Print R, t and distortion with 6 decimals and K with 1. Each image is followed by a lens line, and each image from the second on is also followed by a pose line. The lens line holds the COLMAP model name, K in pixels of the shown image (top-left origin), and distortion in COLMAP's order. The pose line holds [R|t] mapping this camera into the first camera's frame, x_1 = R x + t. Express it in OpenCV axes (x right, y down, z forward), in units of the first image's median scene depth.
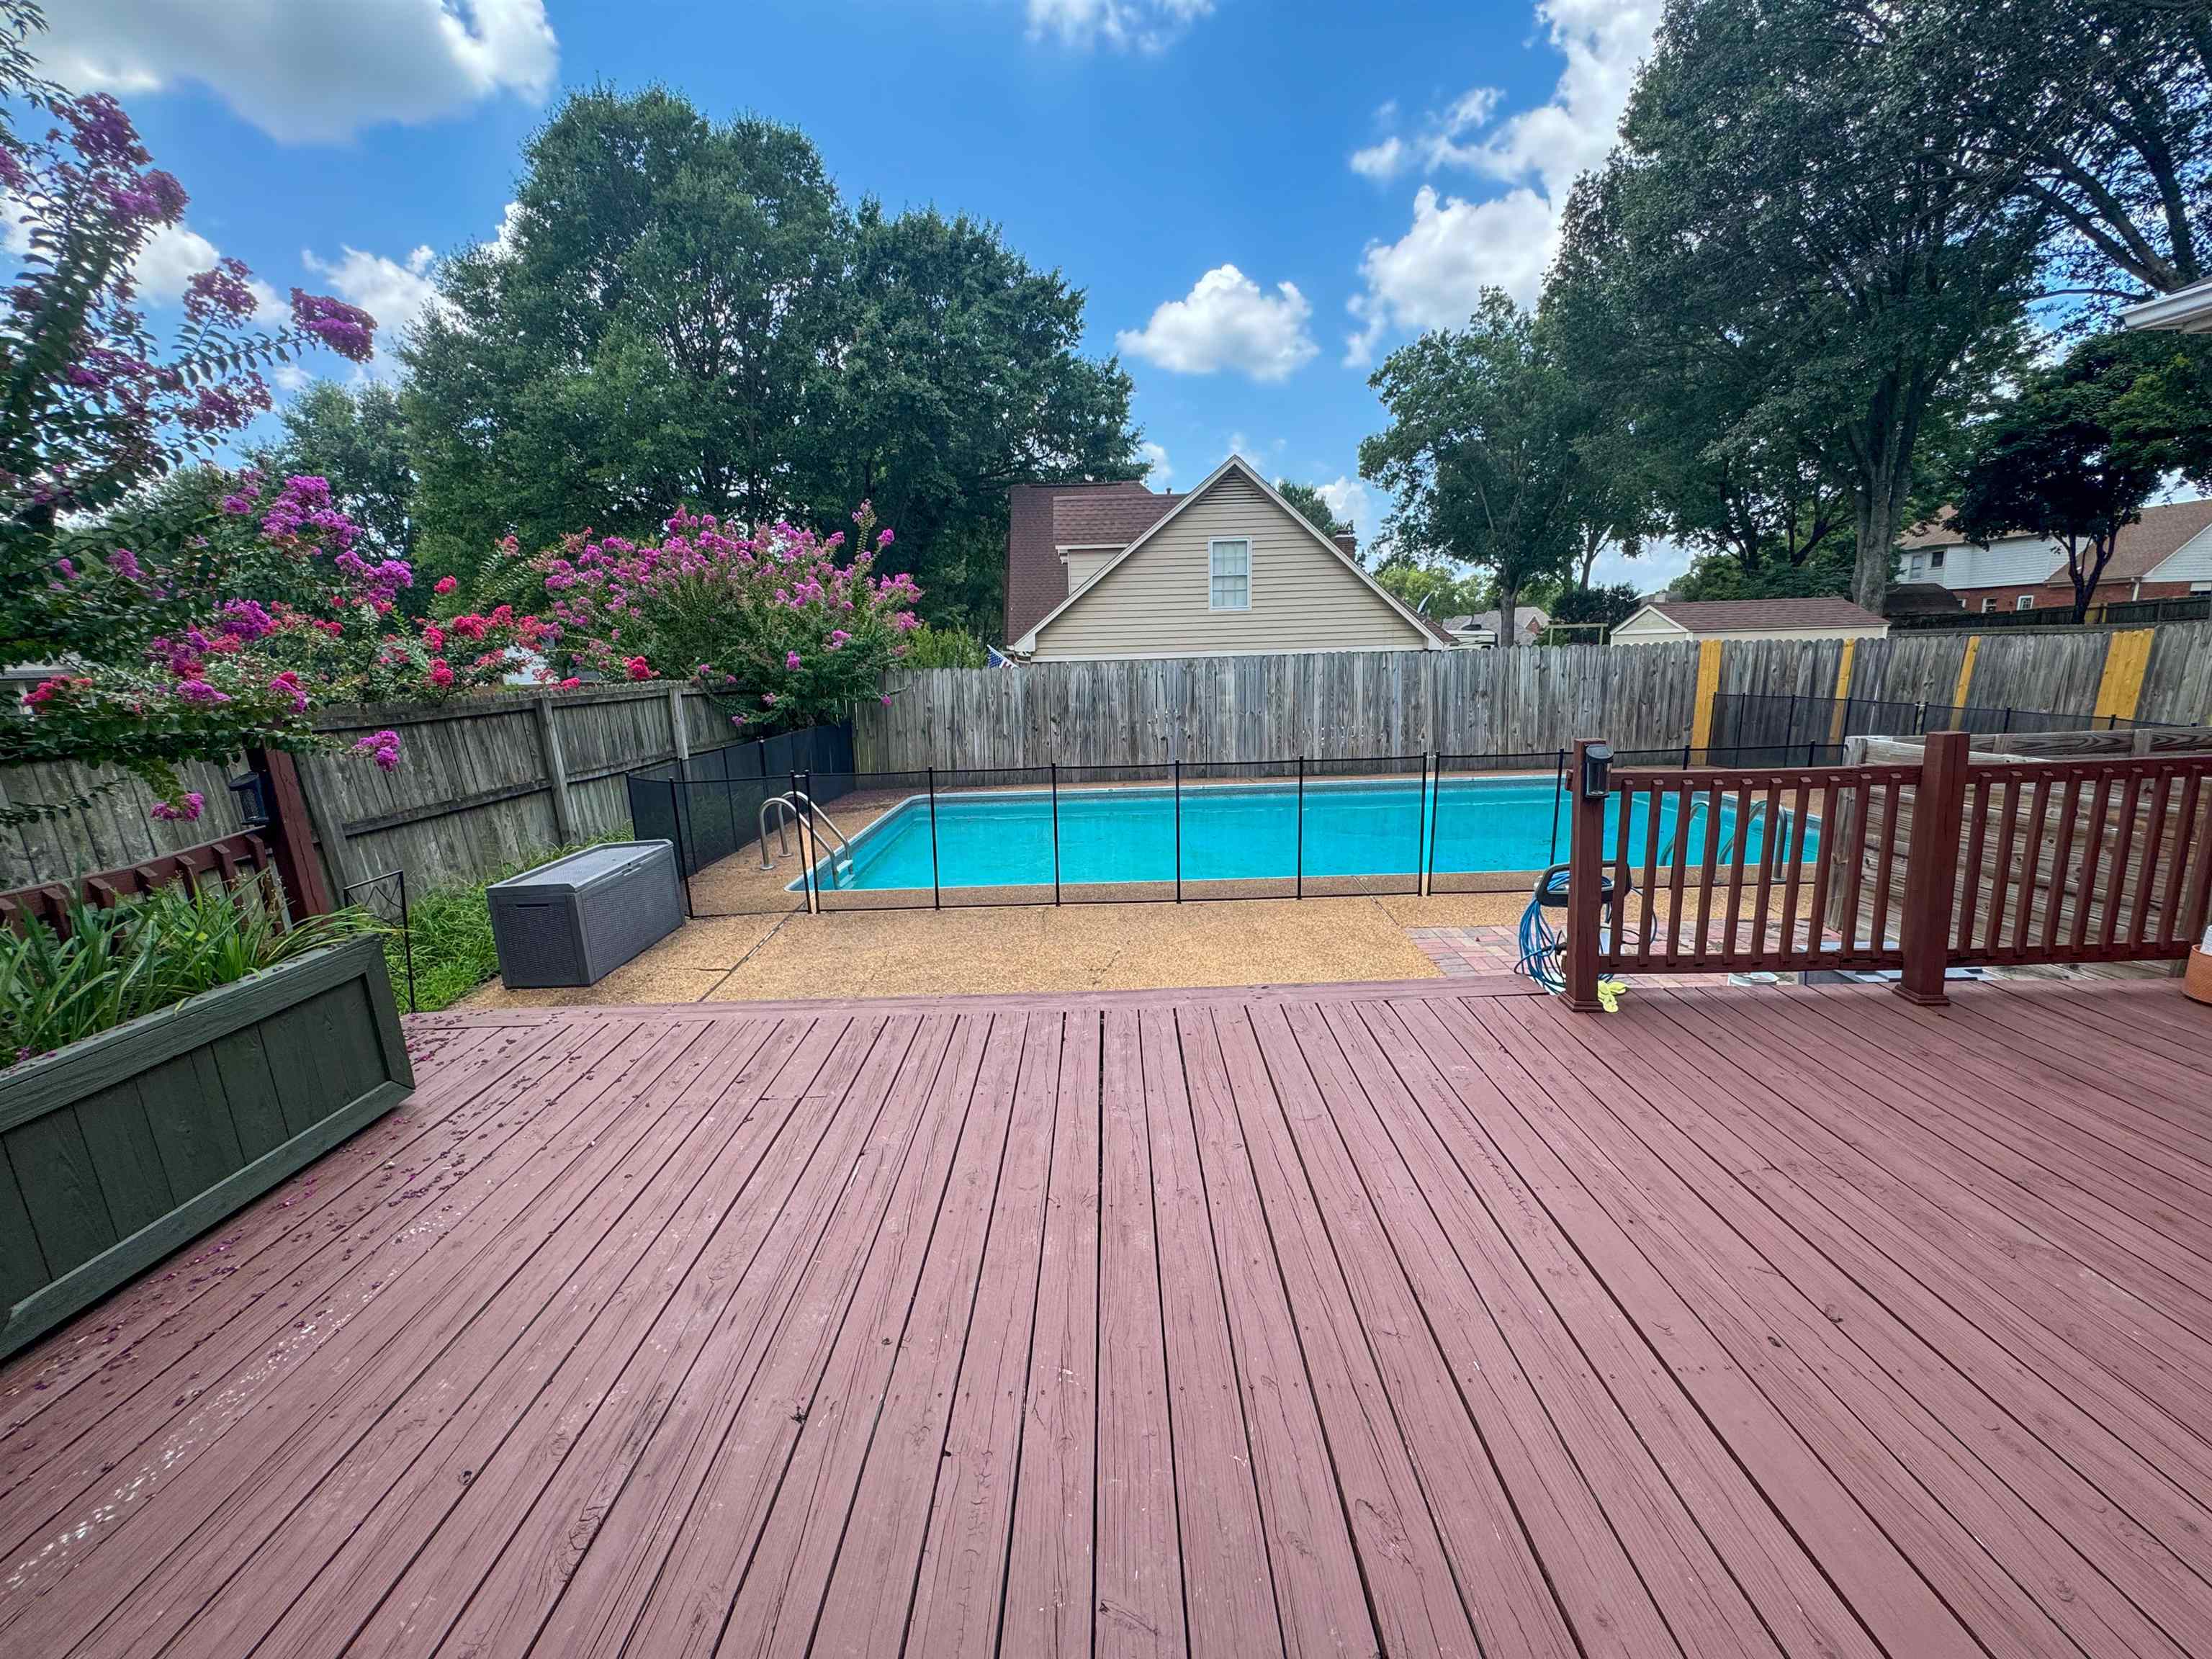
lens RADIAL K [[885.0, 0, 1105.7], [0, 885.0, 828.0], [0, 0, 1]] dist [-0.000026, 0.000003]
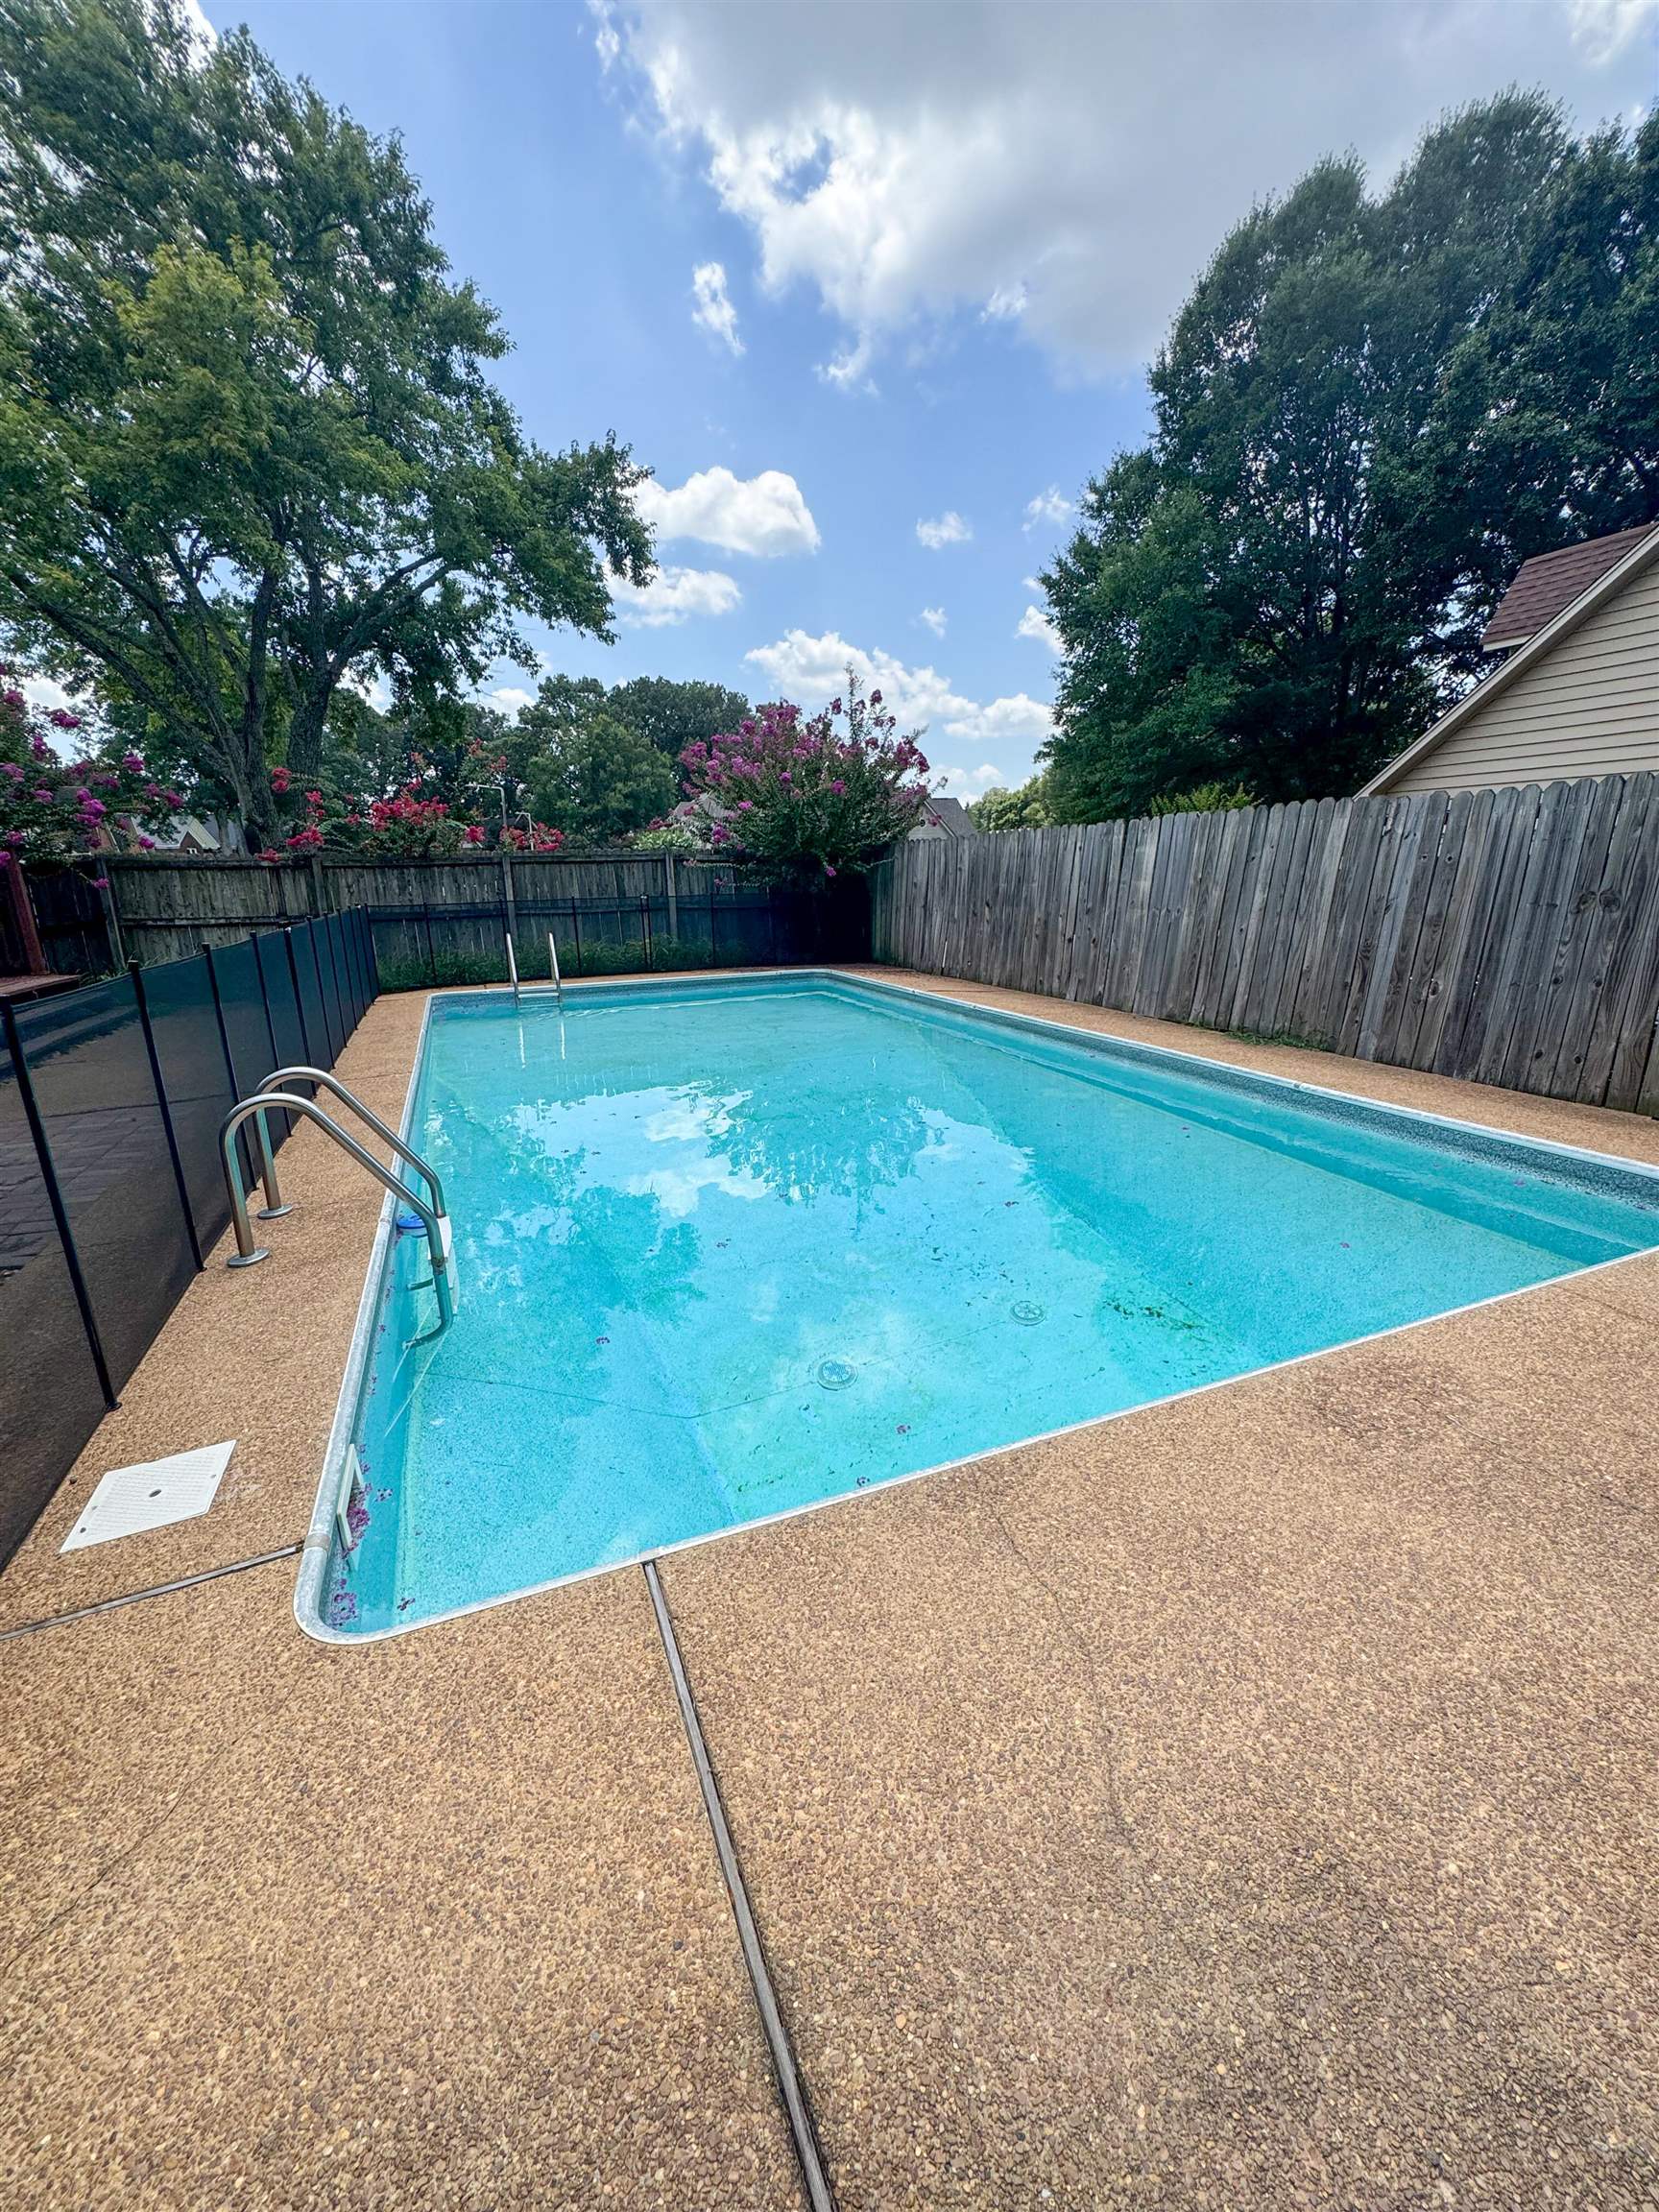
lens RADIAL K [[885.0, 0, 831.6], [0, 885.0, 1107.4], [0, 0, 1]] dist [-0.000026, 0.000003]
pose [[0.386110, 0.260459, -0.884918, 1.076191], [-0.173151, 0.962722, 0.207809, -0.144334], [0.906056, 0.072988, 0.416815, 0.909581]]
